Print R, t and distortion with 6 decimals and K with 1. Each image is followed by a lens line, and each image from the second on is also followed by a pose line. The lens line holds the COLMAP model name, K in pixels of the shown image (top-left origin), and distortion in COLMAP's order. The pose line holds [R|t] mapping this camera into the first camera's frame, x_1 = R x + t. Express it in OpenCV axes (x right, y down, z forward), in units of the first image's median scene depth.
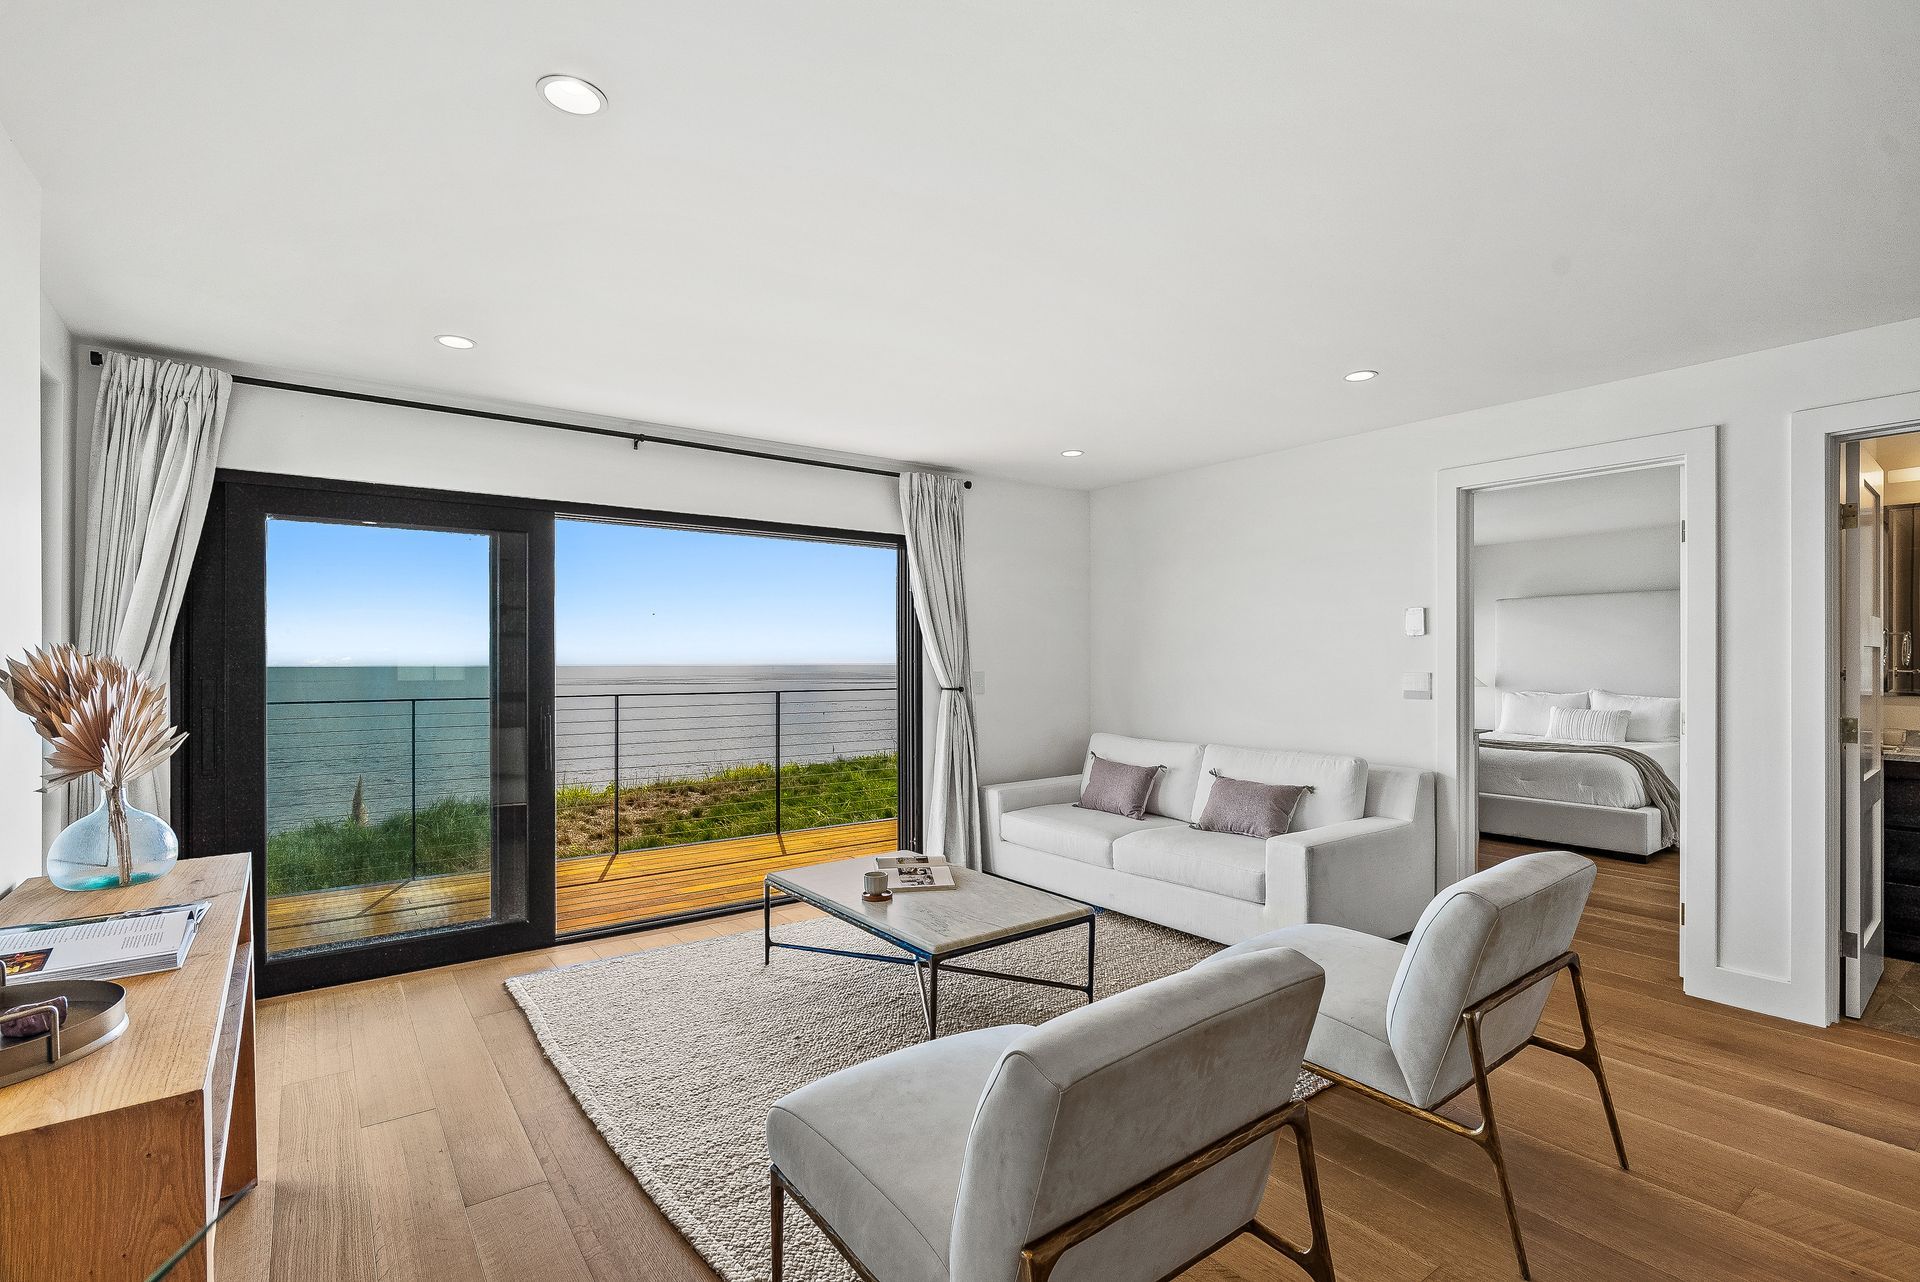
lens RADIAL K [[881.2, 0, 968.5], [0, 881.2, 659.7], [0, 0, 1]] dist [-0.012960, 0.007518]
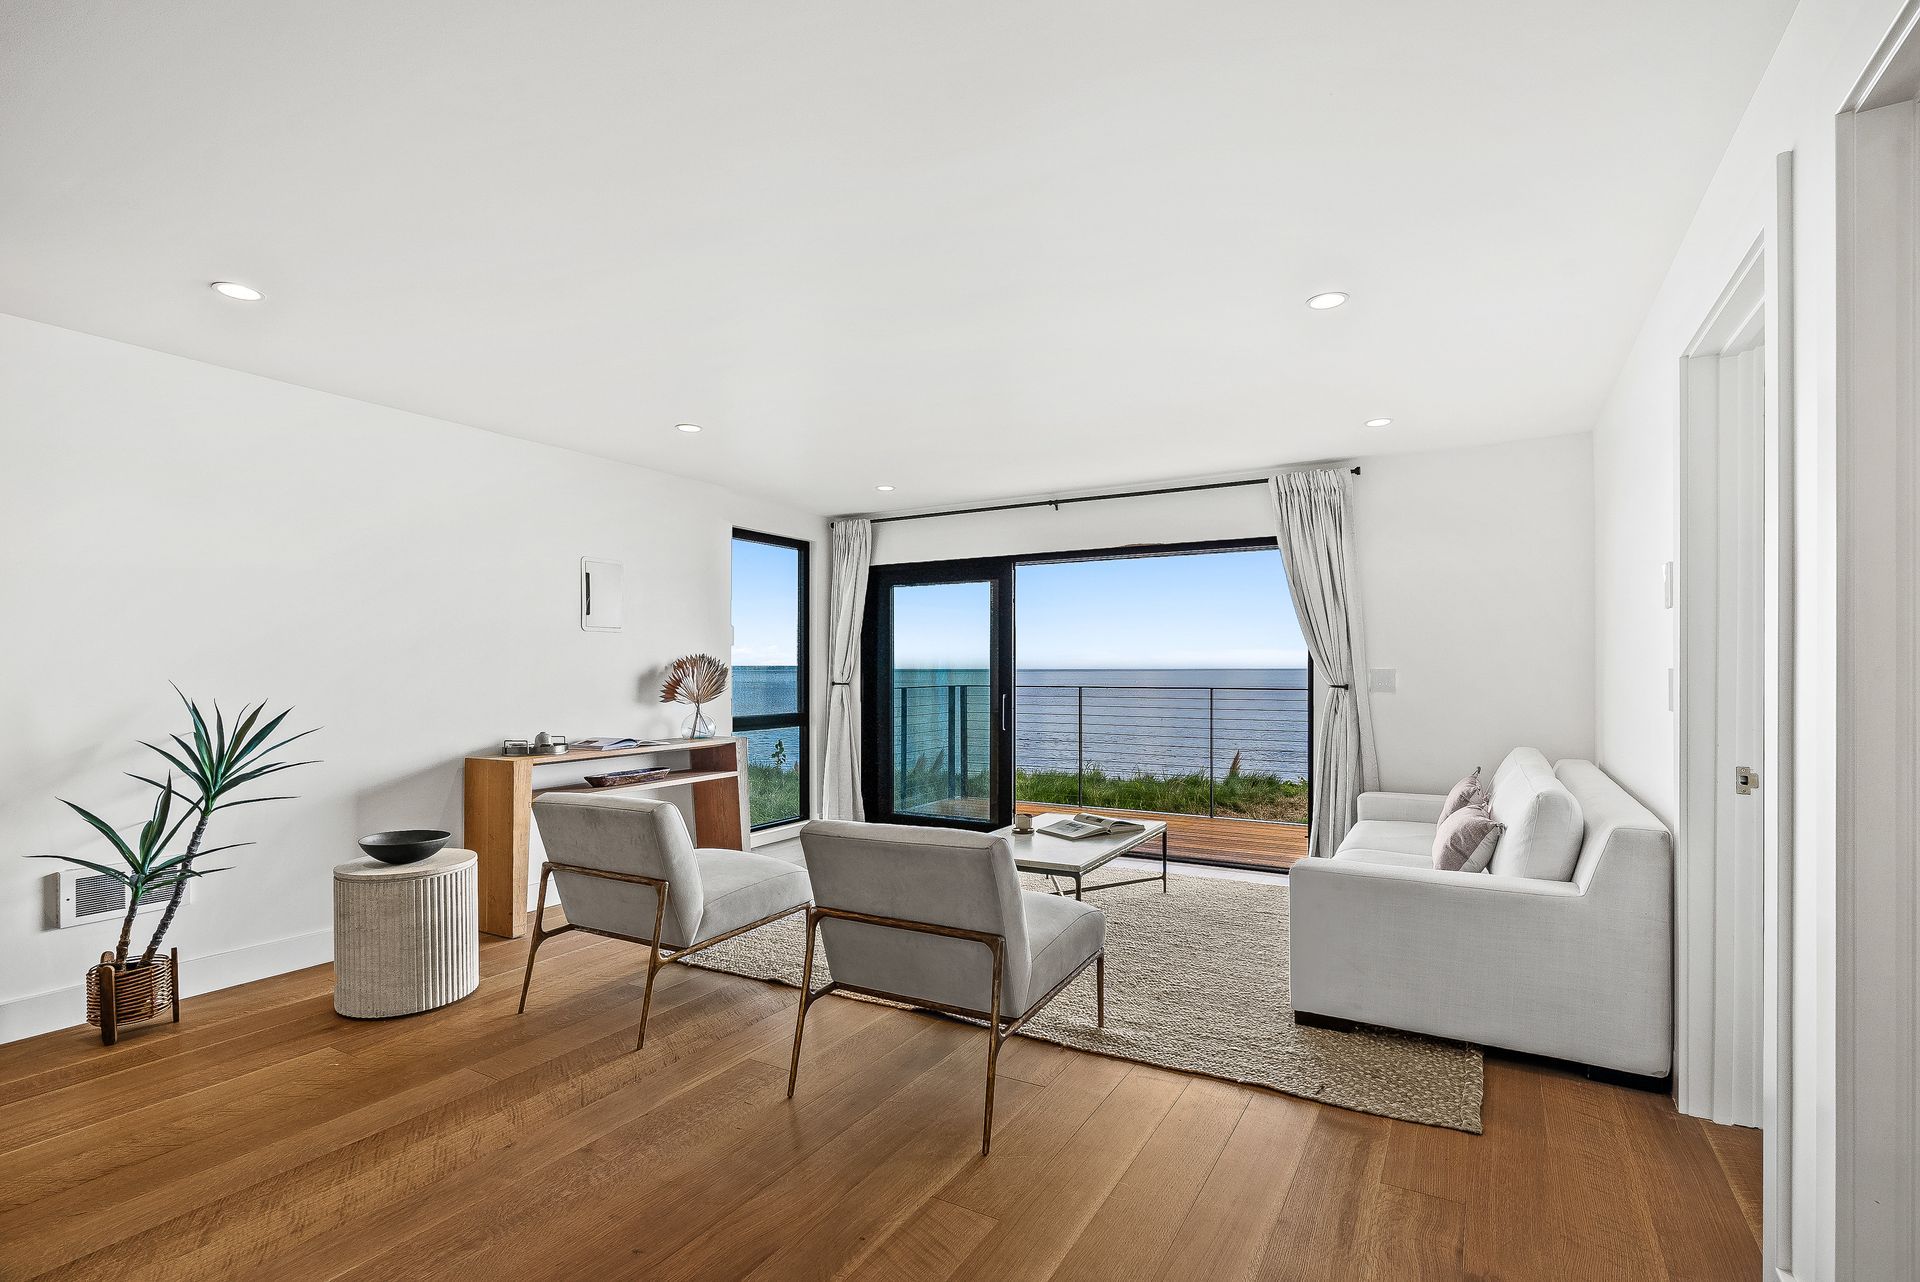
lens RADIAL K [[891.7, 0, 977.4], [0, 891.7, 671.4], [0, 0, 1]] dist [-0.003633, -0.000274]
pose [[0.391686, 0.005422, -0.920083, 0.910224], [0.002827, 0.999971, 0.007096, 0.010538], [0.920095, -0.005381, 0.391659, 0.320503]]
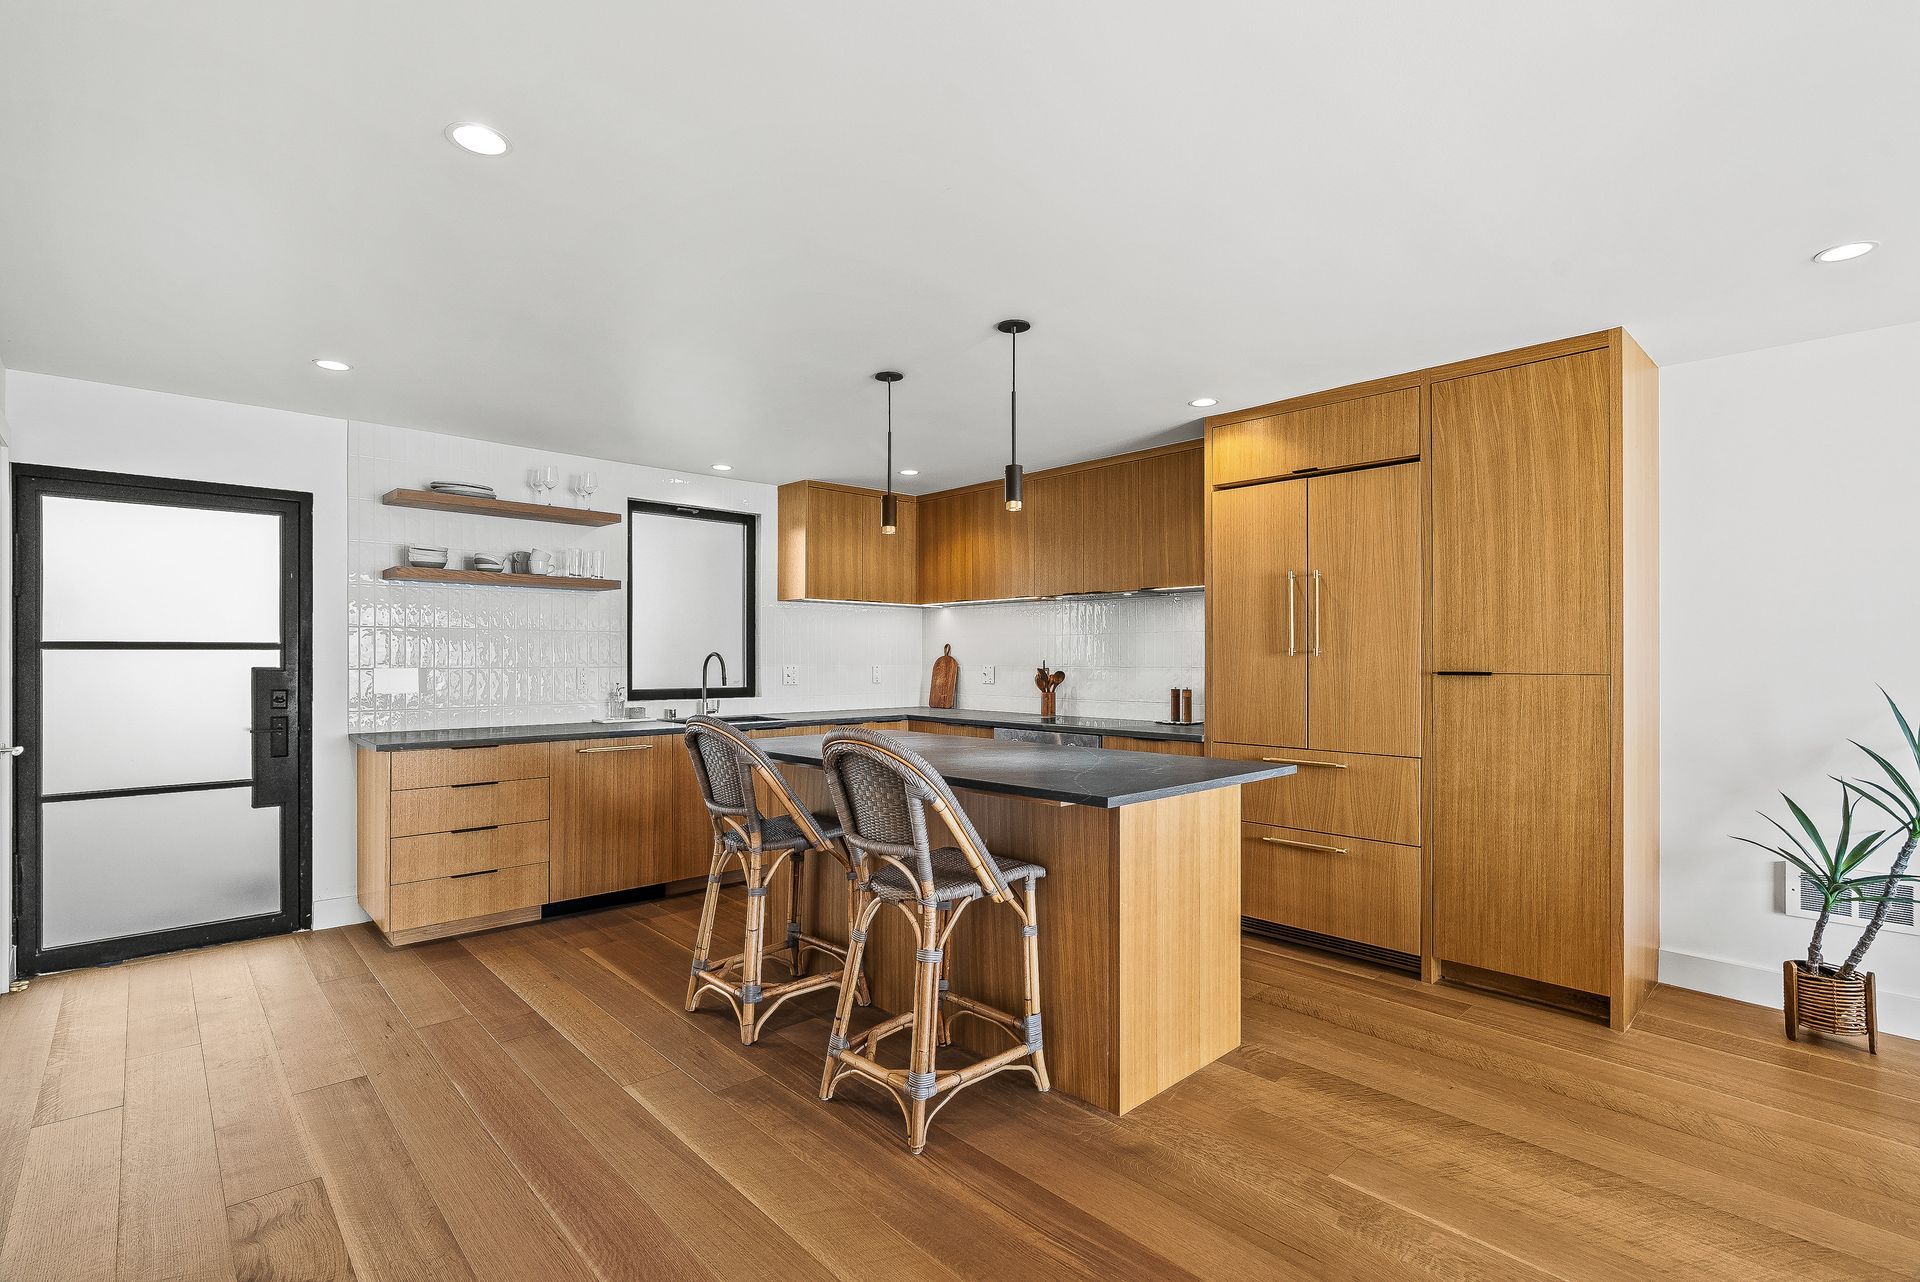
lens RADIAL K [[882.3, 0, 963.6], [0, 882.3, 660.2], [0, 0, 1]] dist [0.002682, 0.000425]
pose [[-0.993969, 0.000506, -0.109661, 0.734791], [0.000161, 0.999995, 0.003159, 0.001829], [0.109662, 0.003122, -0.993964, 0.596230]]
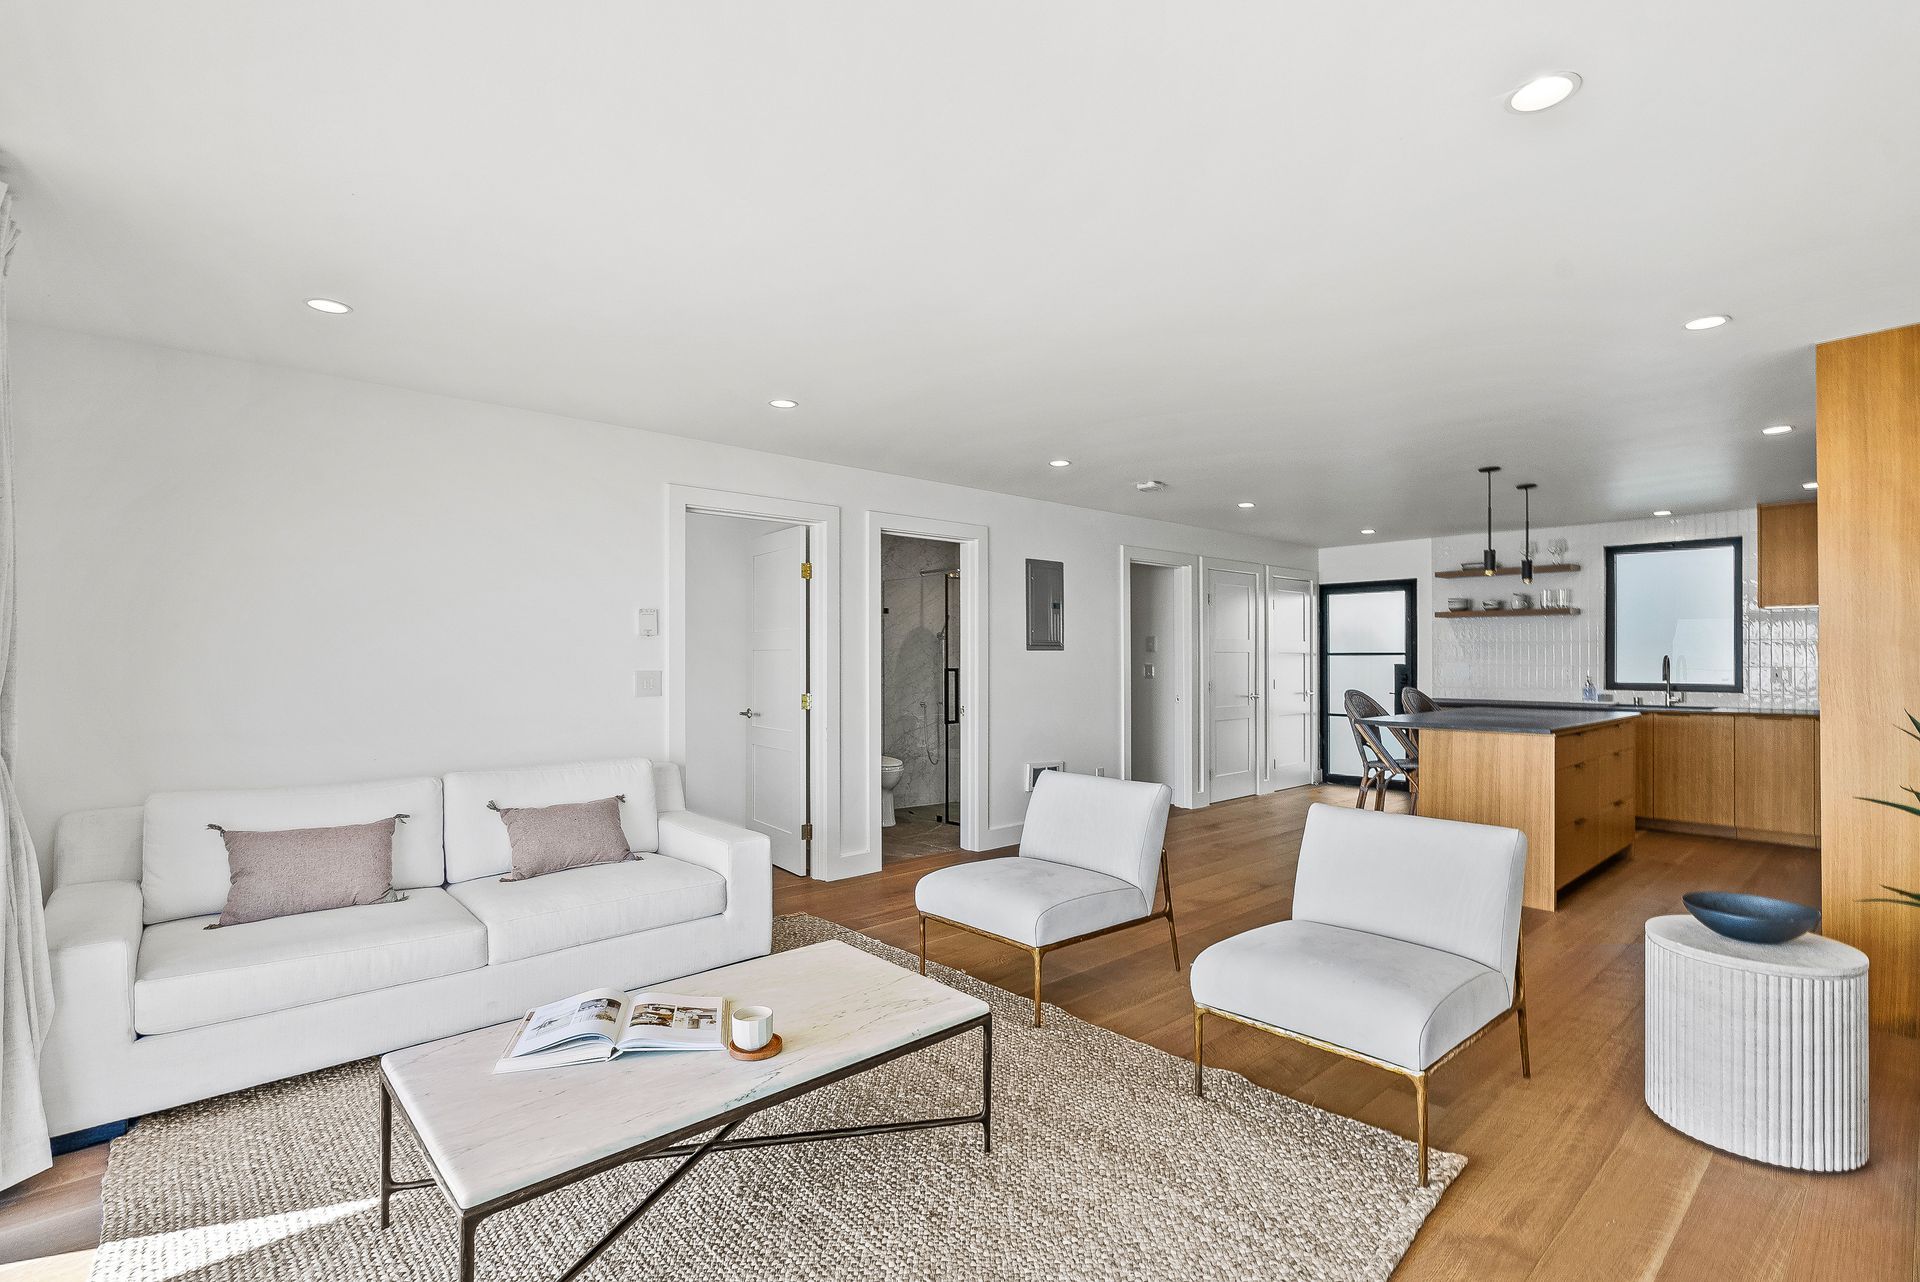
lens RADIAL K [[887.2, 0, 978.3], [0, 887.2, 652.1], [0, 0, 1]] dist [-0.001666, -0.000201]
pose [[-0.101821, 0.007064, 0.994778, -0.590727], [0.000343, 0.999975, -0.007066, -0.000273], [-0.994803, -0.000378, -0.101821, 0.735076]]
